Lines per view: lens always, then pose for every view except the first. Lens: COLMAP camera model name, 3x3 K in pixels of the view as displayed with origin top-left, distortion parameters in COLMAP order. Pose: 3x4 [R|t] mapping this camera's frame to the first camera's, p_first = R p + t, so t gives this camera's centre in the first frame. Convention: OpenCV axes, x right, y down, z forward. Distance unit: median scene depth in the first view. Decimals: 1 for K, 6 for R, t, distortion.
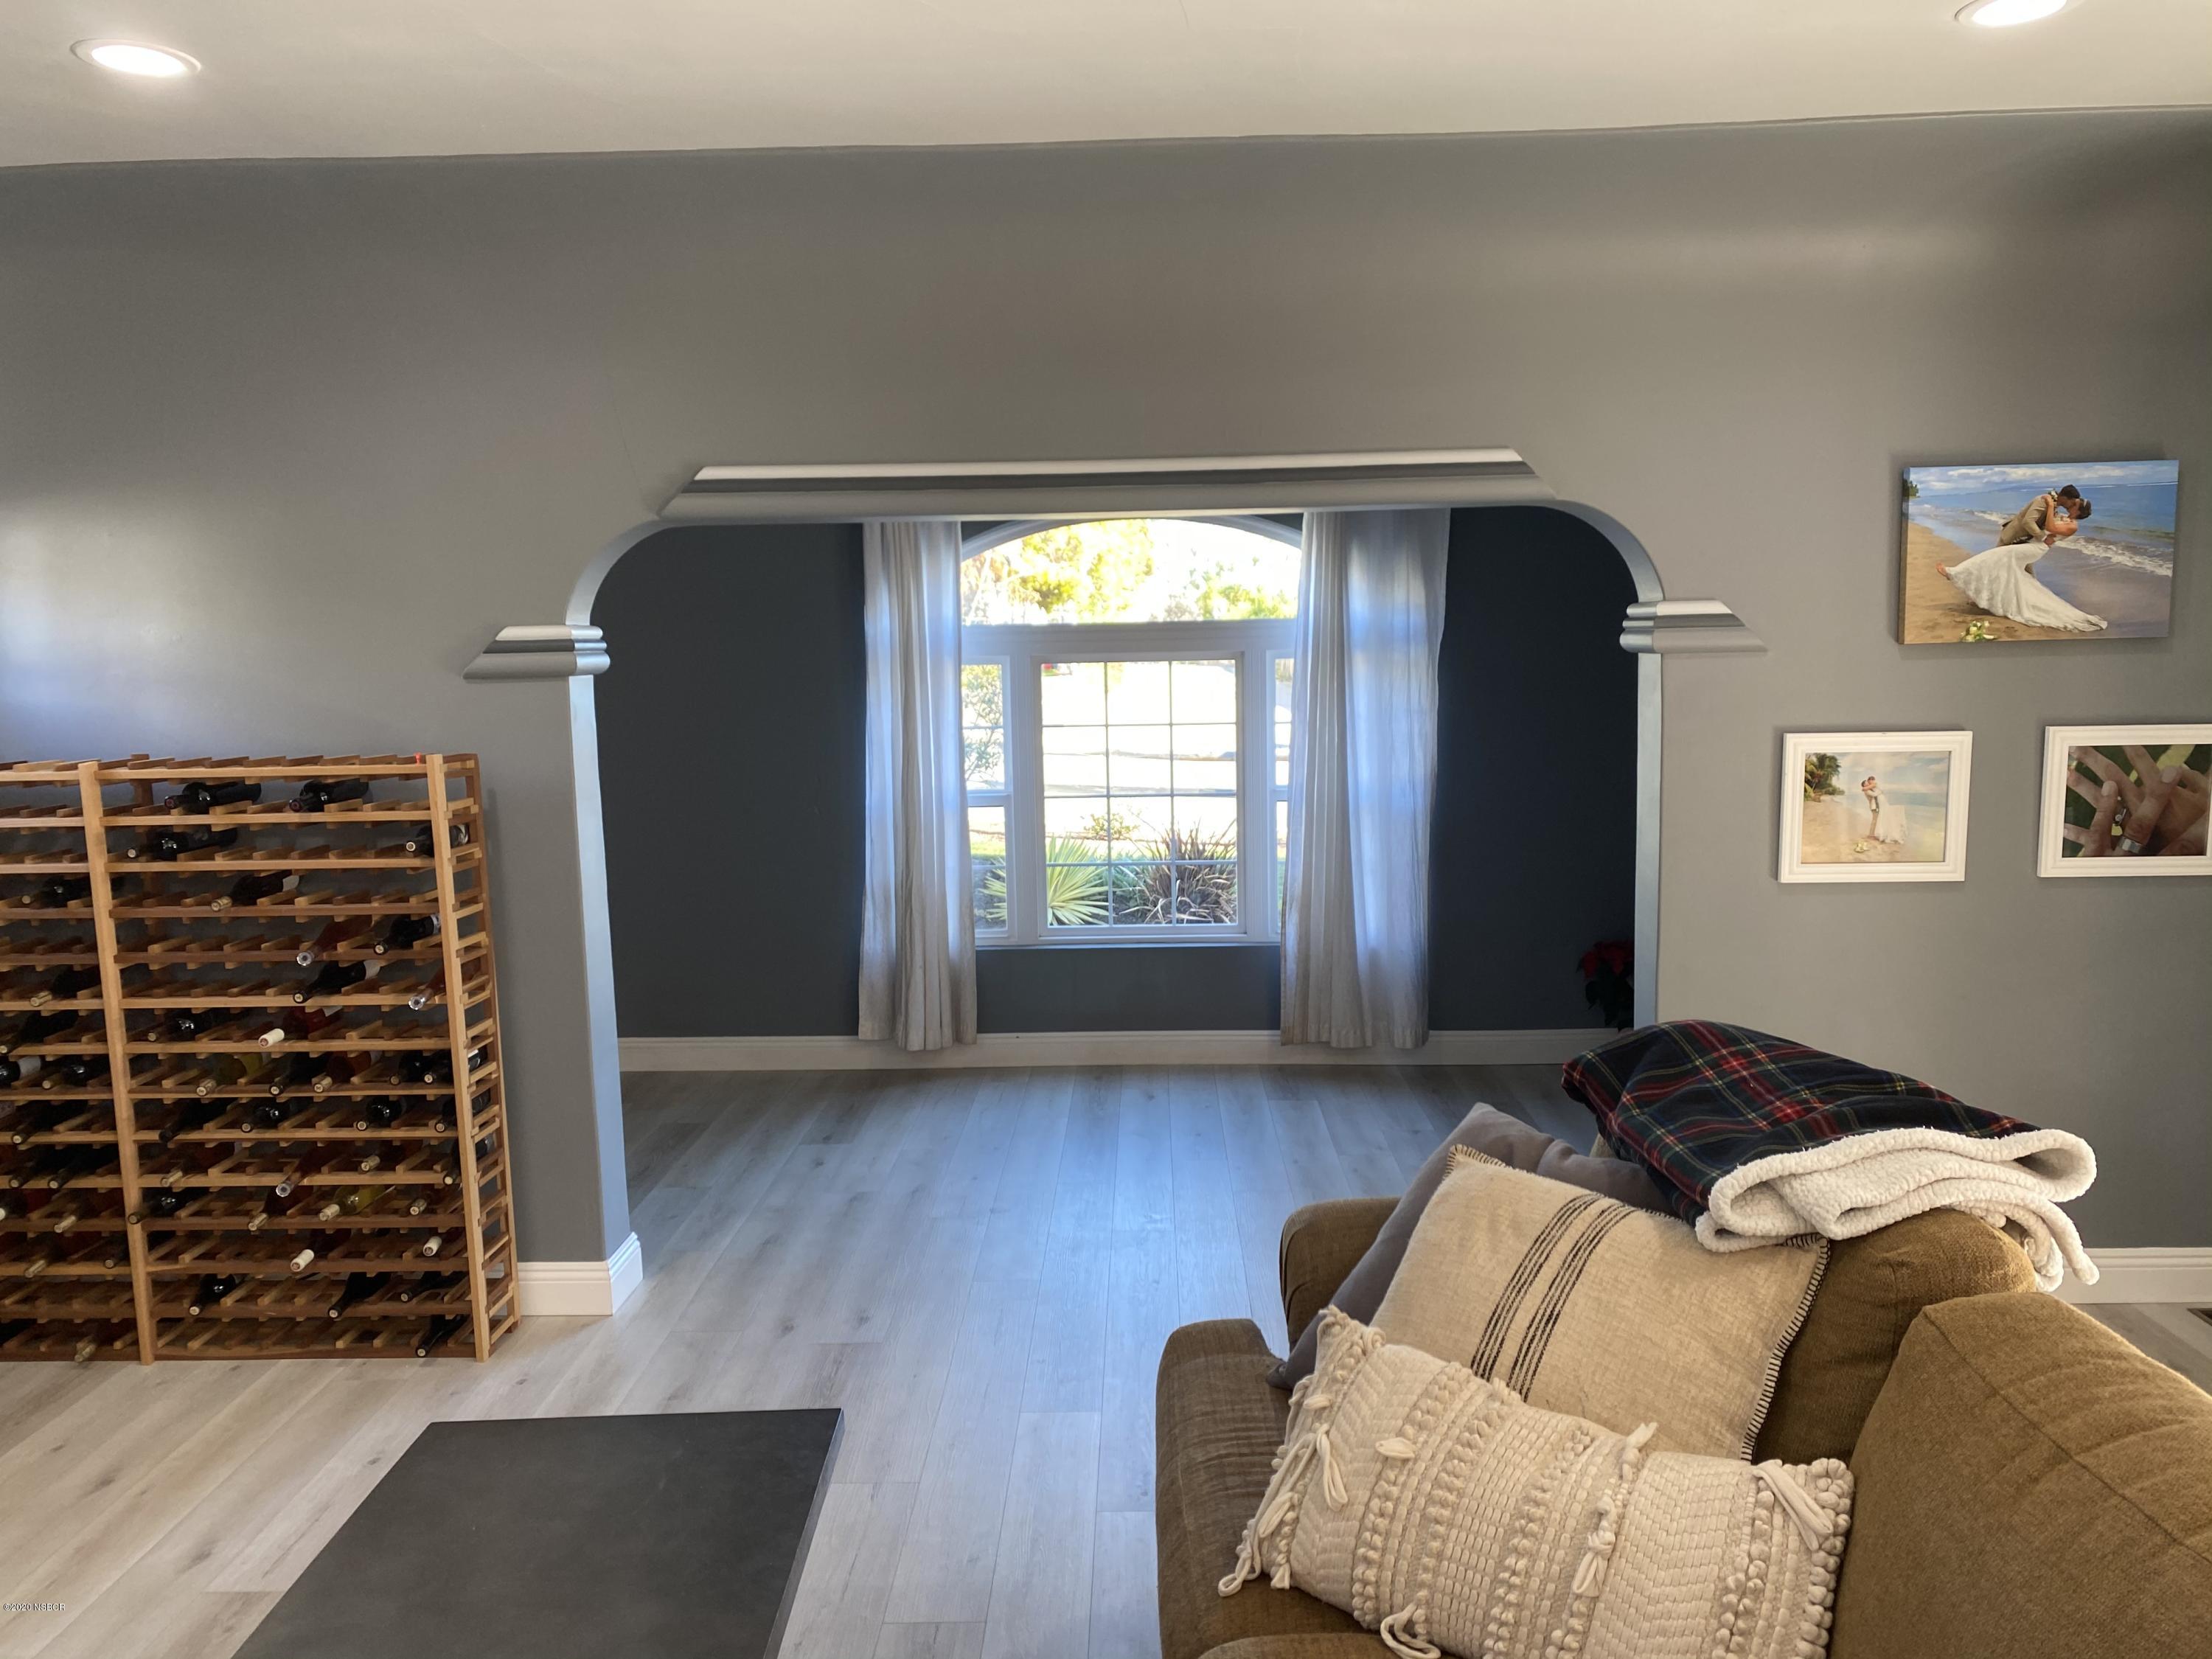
lens RADIAL K [[1652.1, 0, 1106.0], [0, 1652.1, 829.5], [0, 0, 1]] dist [0.144060, 0.000156]
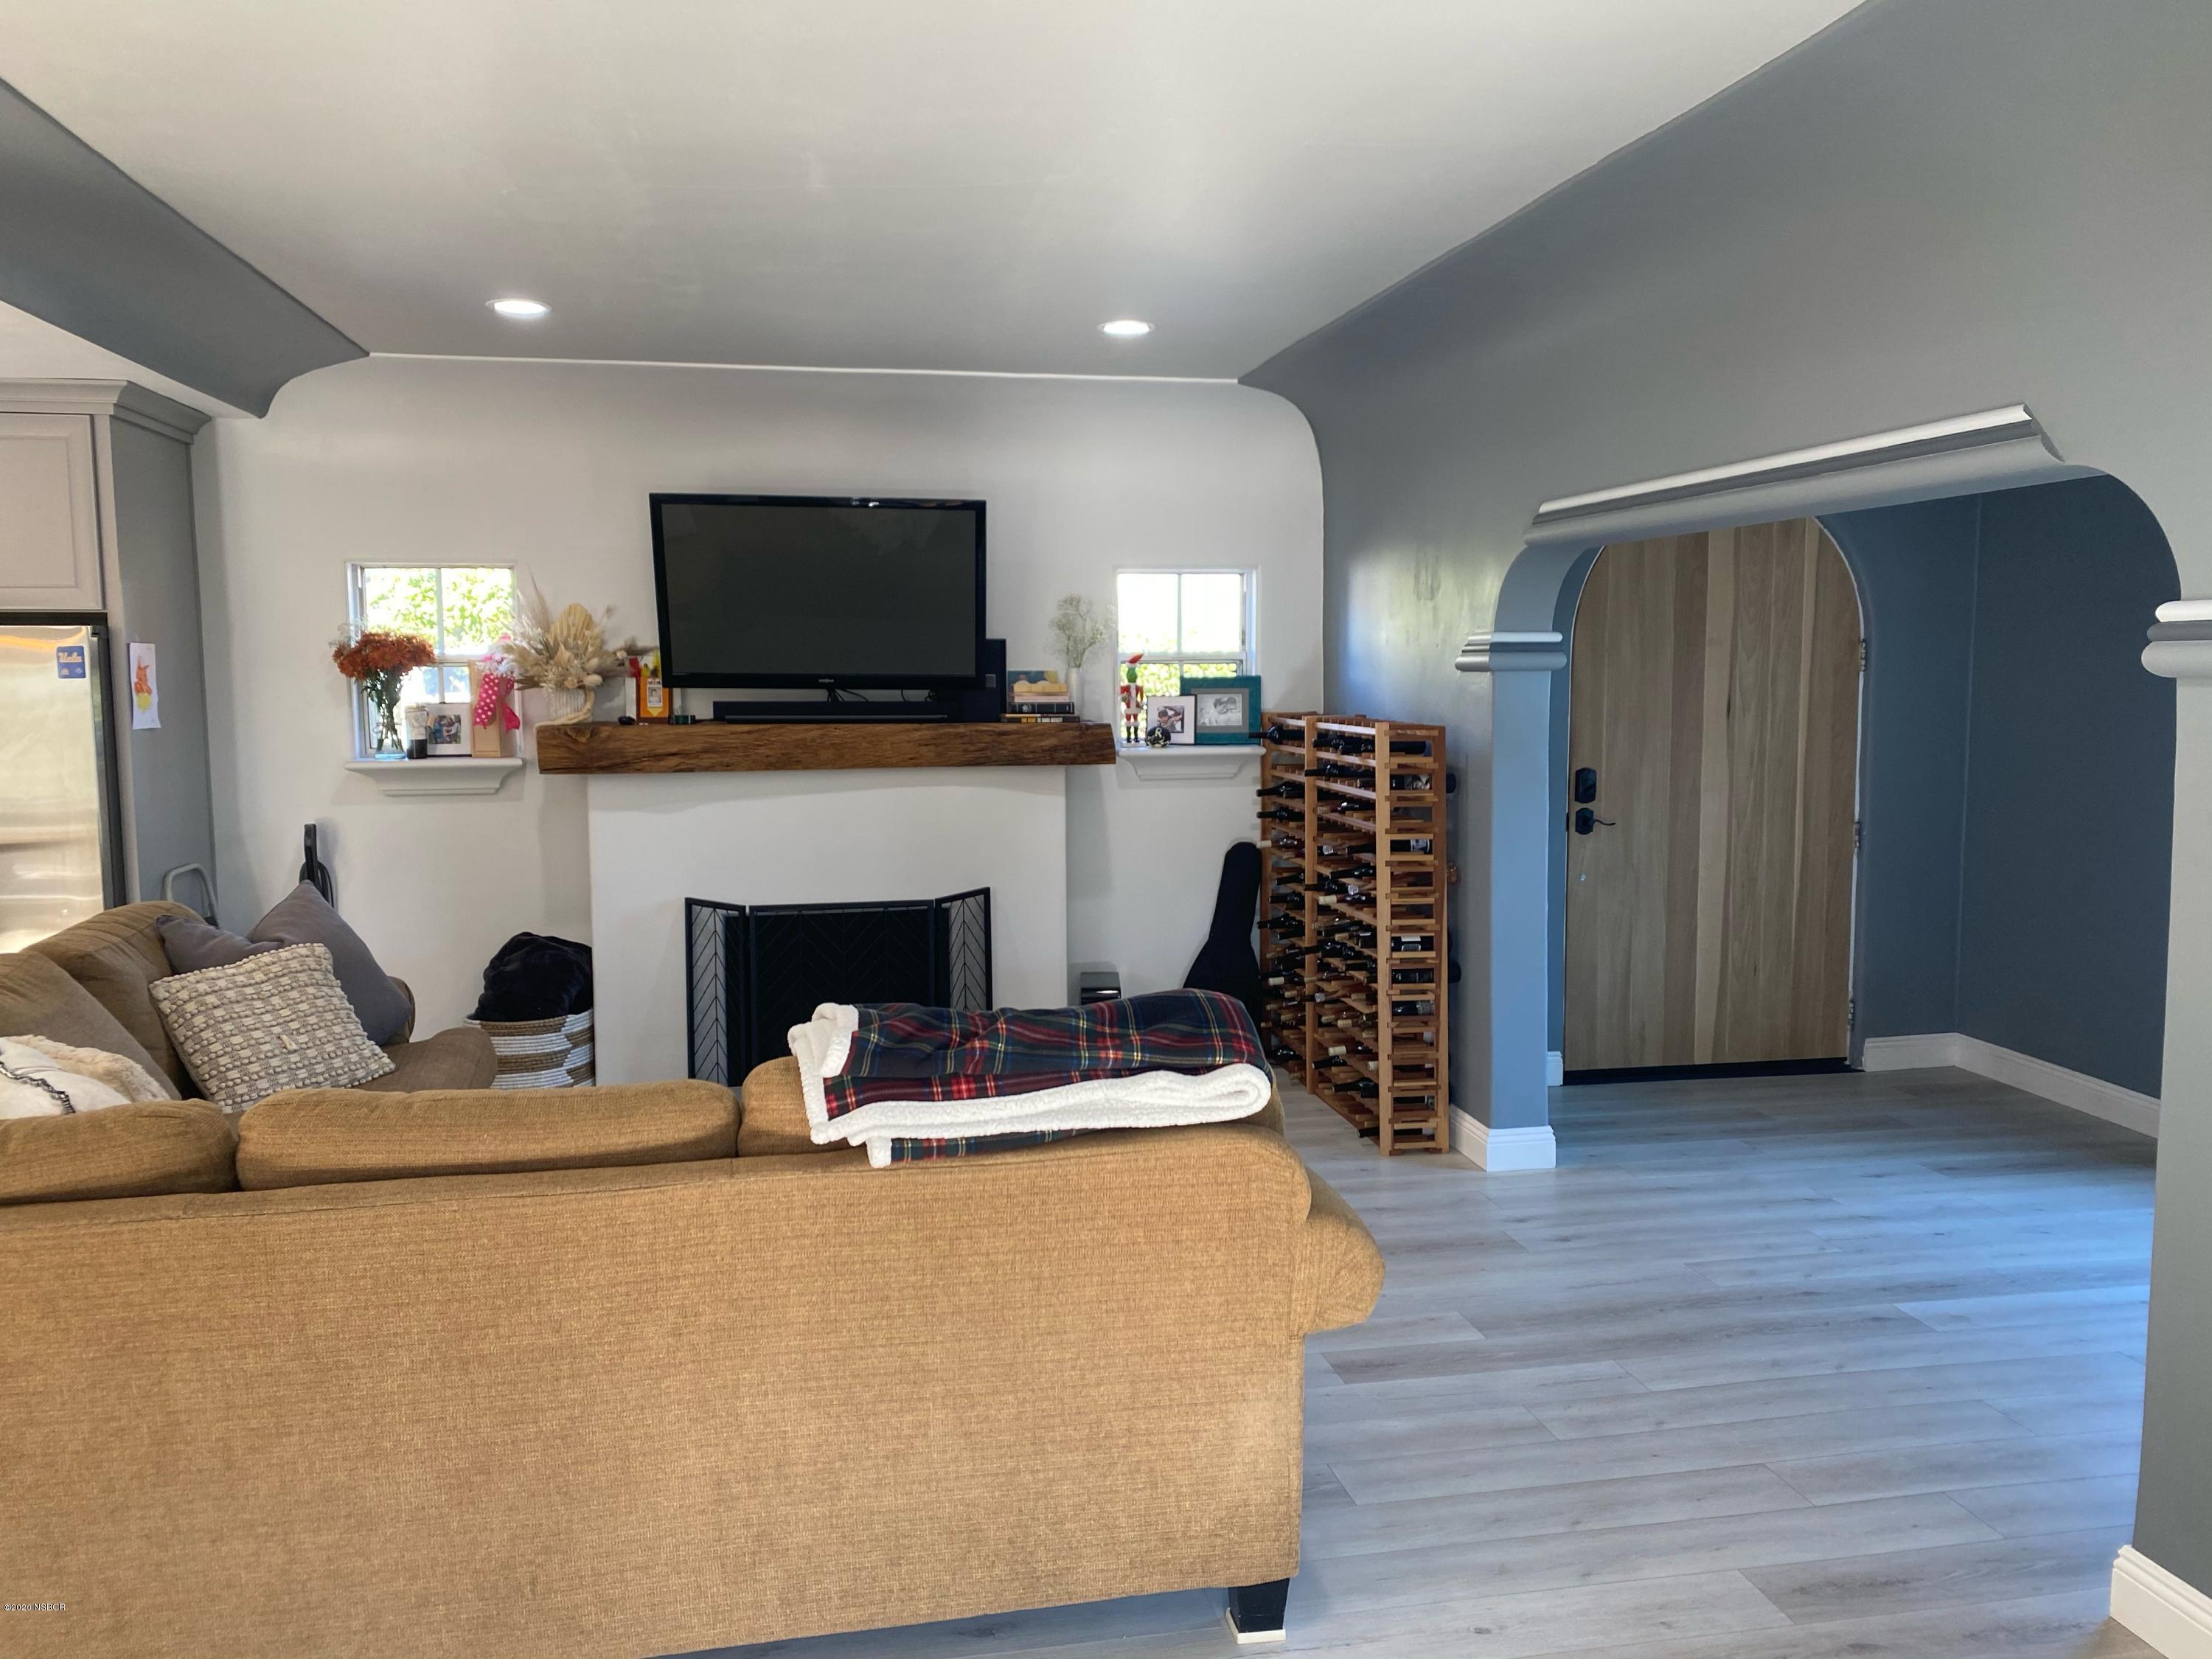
lens RADIAL K [[1683.9, 0, 1104.3], [0, 1683.9, 824.1], [0, 0, 1]] dist [0.073409, -0.106748]
pose [[0.226757, 0.110535, -0.967659, 0.642571], [-0.108775, 0.990197, 0.087620, -0.040872], [0.967858, 0.085388, 0.236557, 0.293899]]
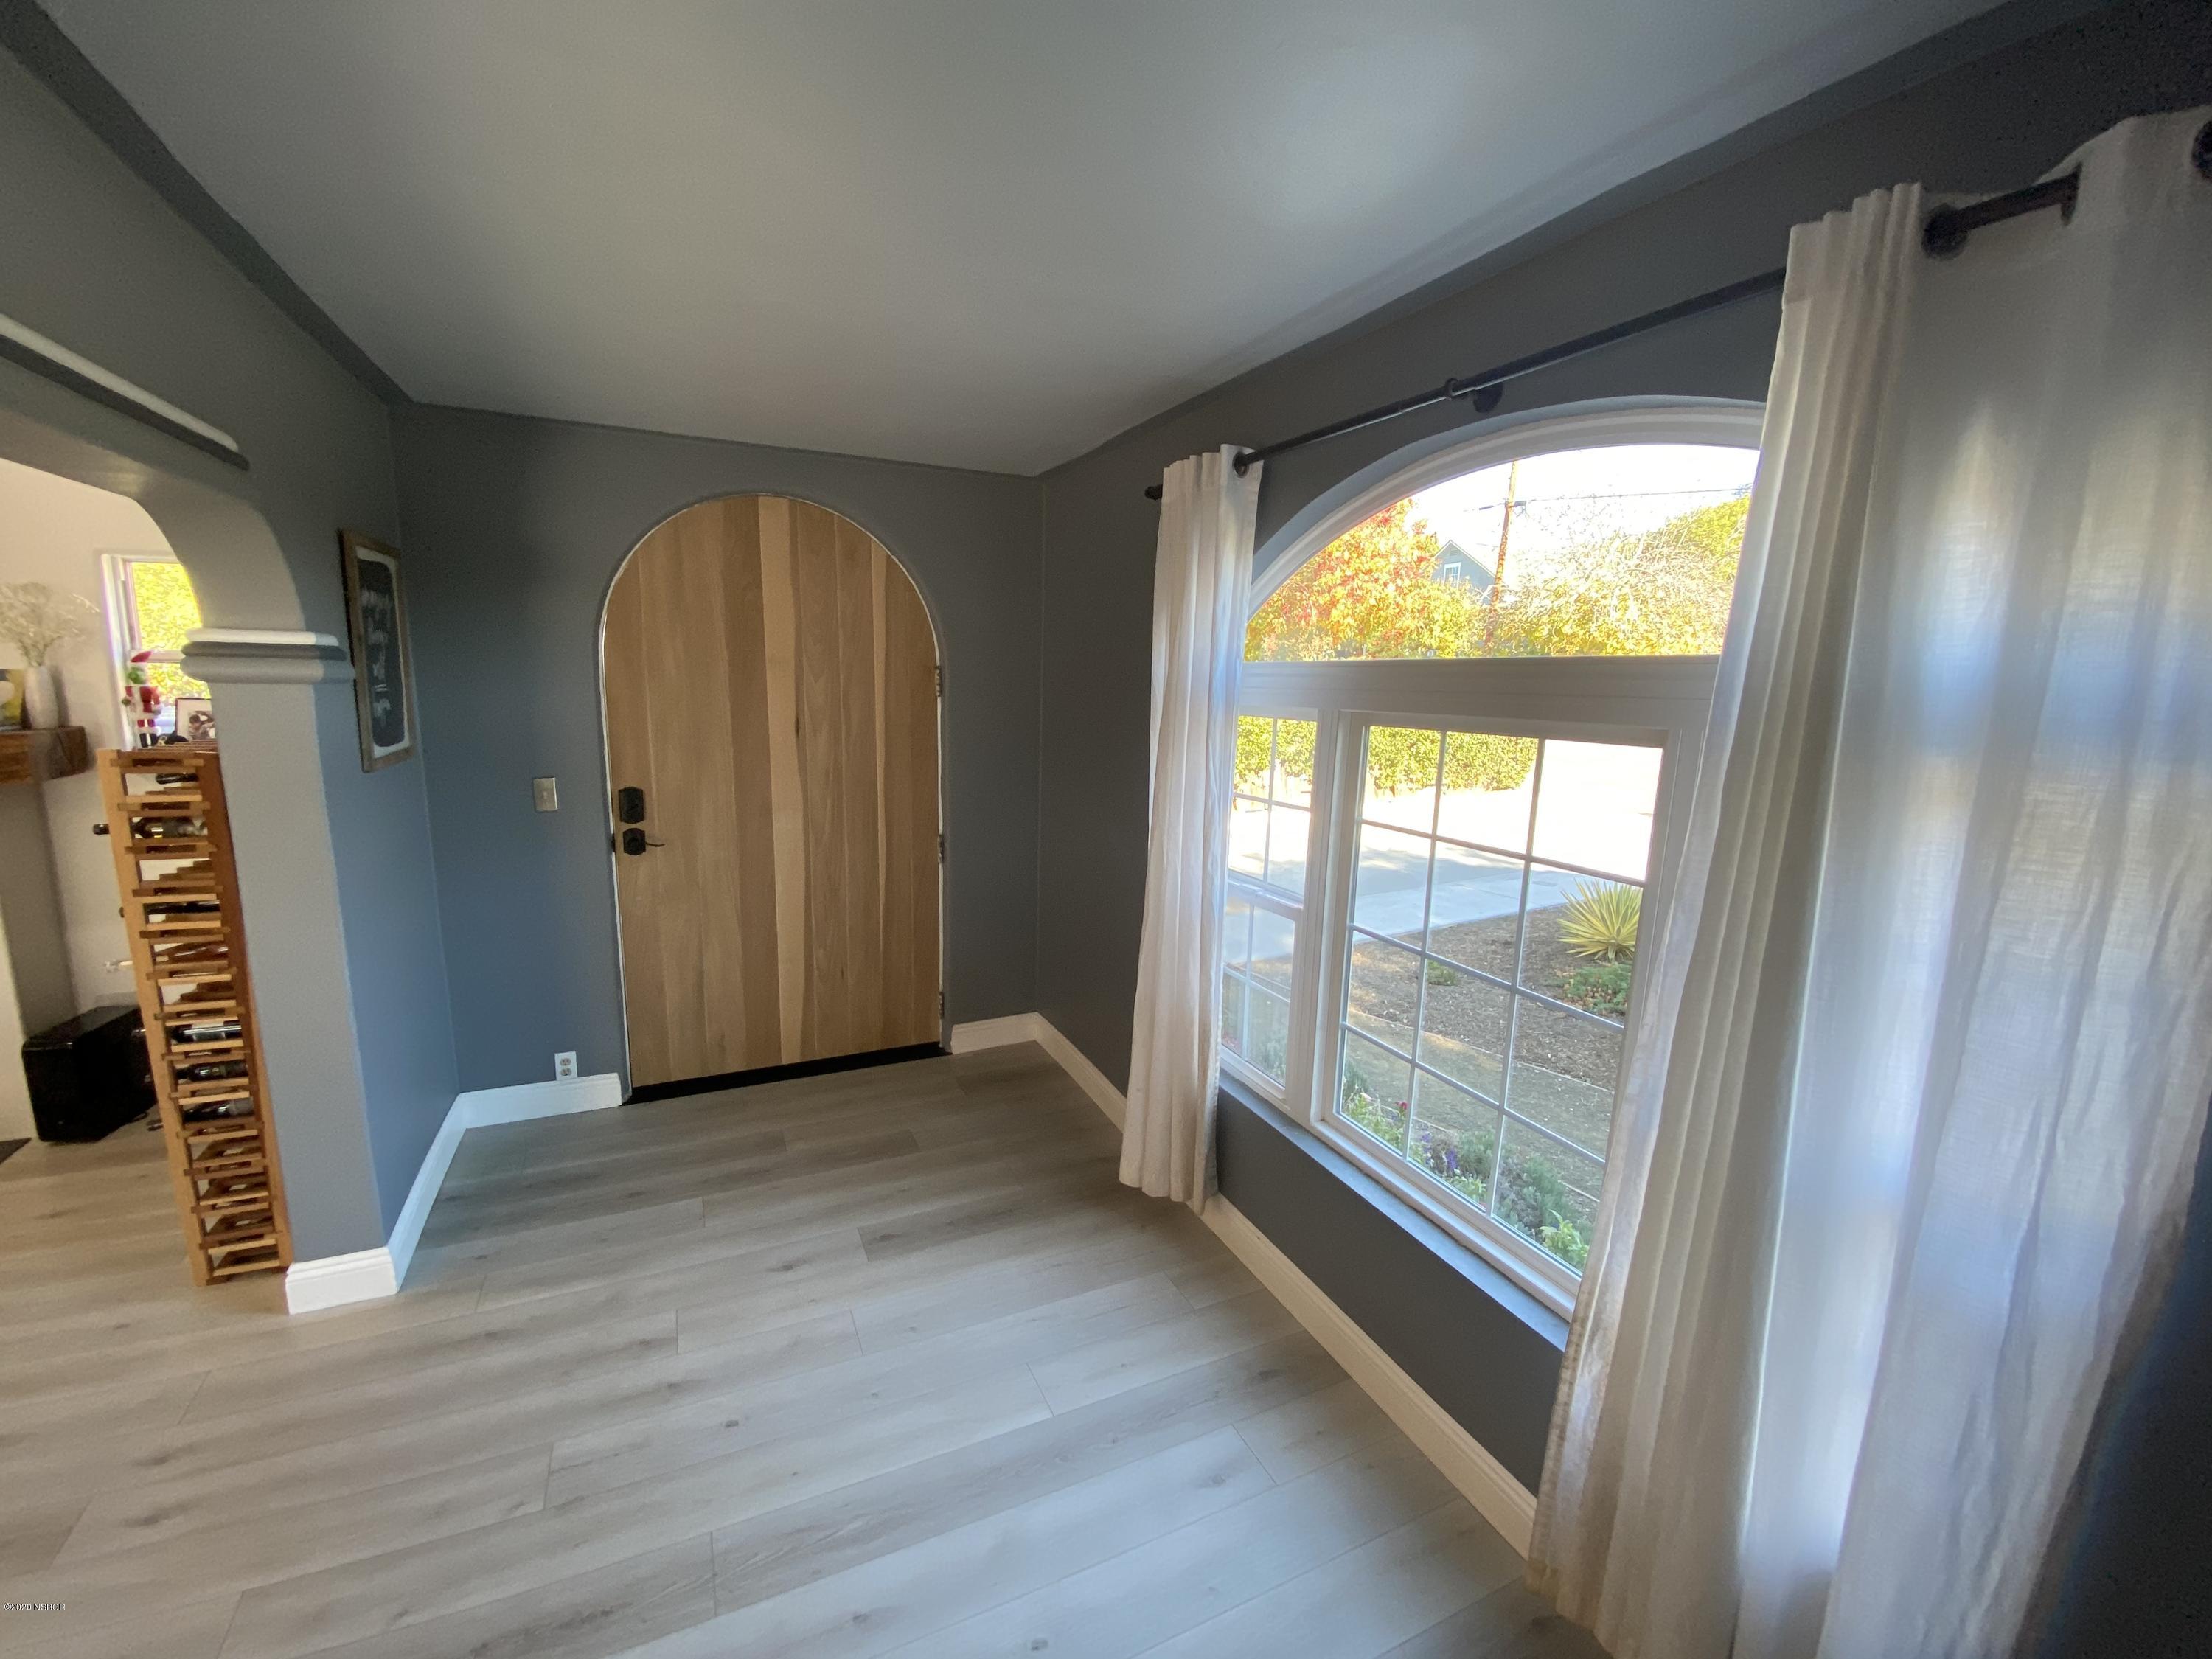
lens RADIAL K [[891.1, 0, 1099.9], [0, 891.1, 838.1], [0, 0, 1]] dist [-0.001201, -0.010201]
pose [[0.457492, 0.188163, -0.869078, 0.256553], [-0.139985, 0.980408, 0.138578, -0.104876], [0.878126, 0.058259, 0.474869, 0.872237]]
